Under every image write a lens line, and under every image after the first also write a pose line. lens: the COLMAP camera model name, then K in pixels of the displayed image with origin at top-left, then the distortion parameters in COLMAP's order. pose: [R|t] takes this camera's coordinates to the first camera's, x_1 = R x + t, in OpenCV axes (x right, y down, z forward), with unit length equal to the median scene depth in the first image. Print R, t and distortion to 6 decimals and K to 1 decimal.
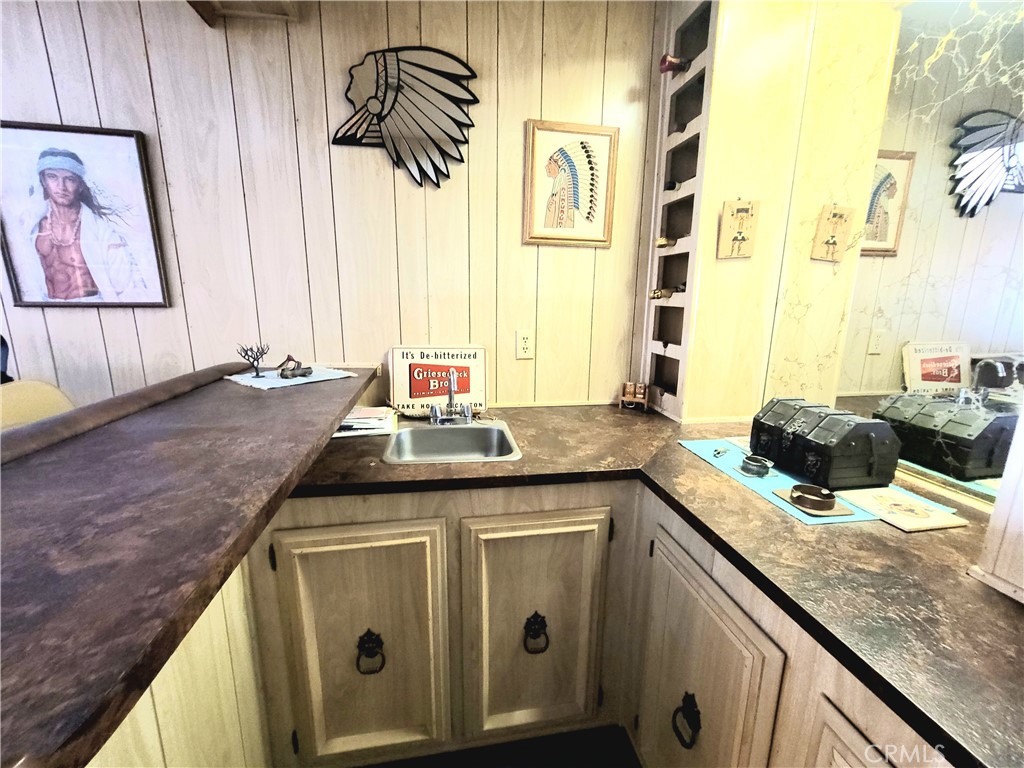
lens RADIAL K [[433.8, 0, 512.0], [0, 433.8, 384.0], [0, 0, 1]] dist [-0.000091, 0.000178]
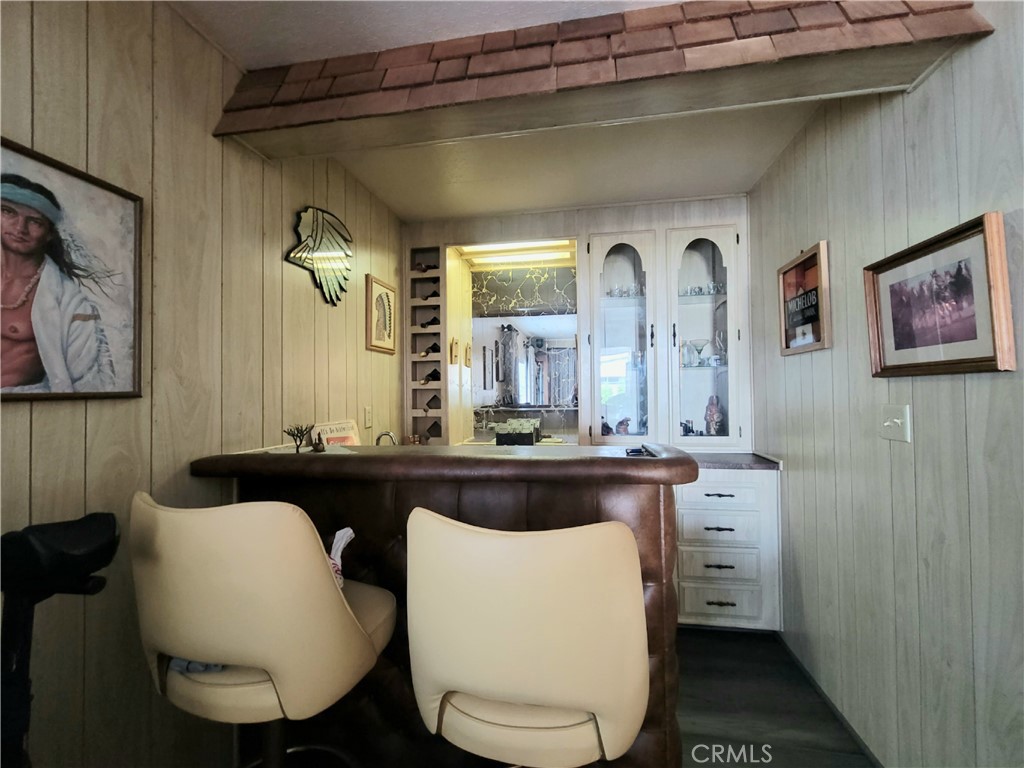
lens RADIAL K [[433.8, 0, 512.0], [0, 433.8, 384.0], [0, 0, 1]] dist [-0.000091, 0.000178]
pose [[0.322920, -0.004432, 0.946416, -1.380935], [0.210368, 0.975309, -0.067211, -0.004686], [-0.922750, 0.220800, 0.315879, 0.118139]]
